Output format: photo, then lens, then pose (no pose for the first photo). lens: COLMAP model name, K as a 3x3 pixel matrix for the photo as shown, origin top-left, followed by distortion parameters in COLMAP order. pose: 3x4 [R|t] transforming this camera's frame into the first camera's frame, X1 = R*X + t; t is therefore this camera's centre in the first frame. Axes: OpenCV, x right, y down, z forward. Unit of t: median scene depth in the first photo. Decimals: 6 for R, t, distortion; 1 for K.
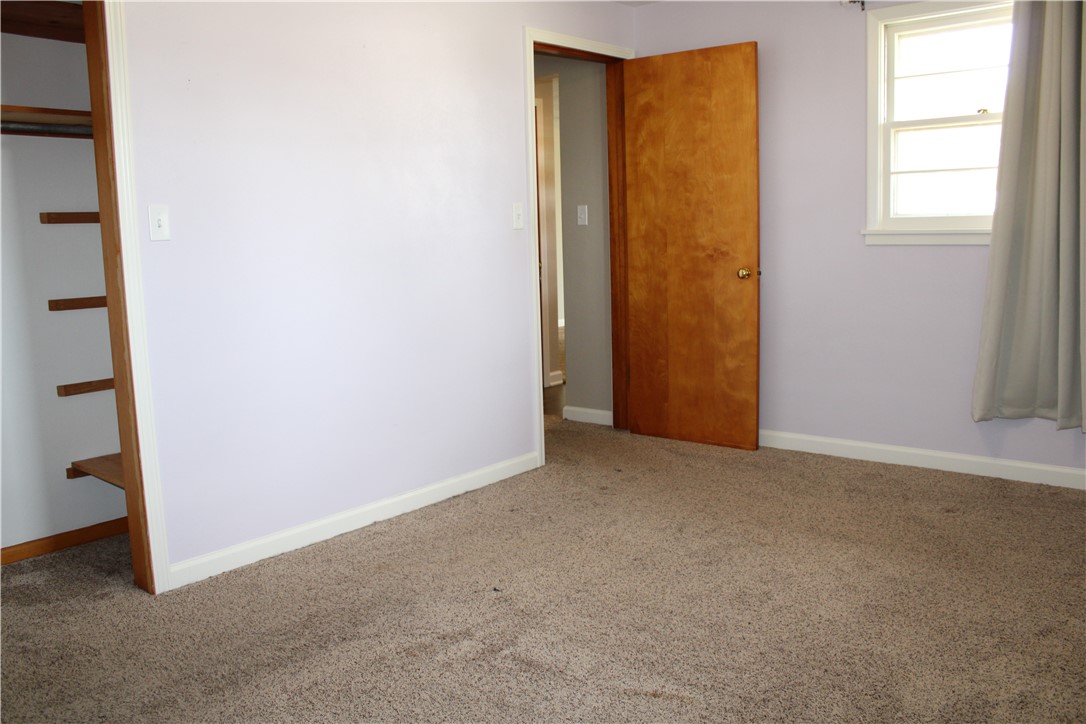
lens RADIAL K [[899.6, 0, 542.0], [0, 899.6, 363.1], [0, 0, 1]] dist [-0.150969, 0.111302]
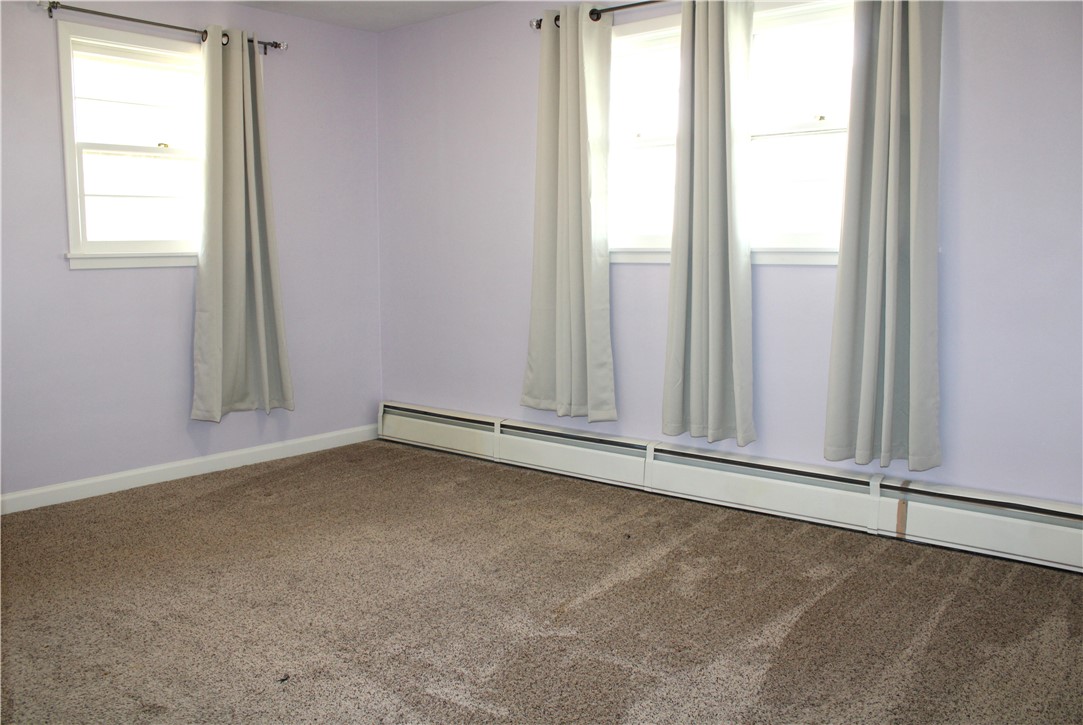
lens RADIAL K [[904.2, 0, 540.2], [0, 904.2, 359.4], [0, 0, 1]] dist [-0.052220, 0.002247]
pose [[0.017654, -0.091290, 0.995668, -0.612740], [0.151854, 0.984516, 0.087575, -0.049472], [-0.988245, 0.149650, 0.031243, 0.516643]]
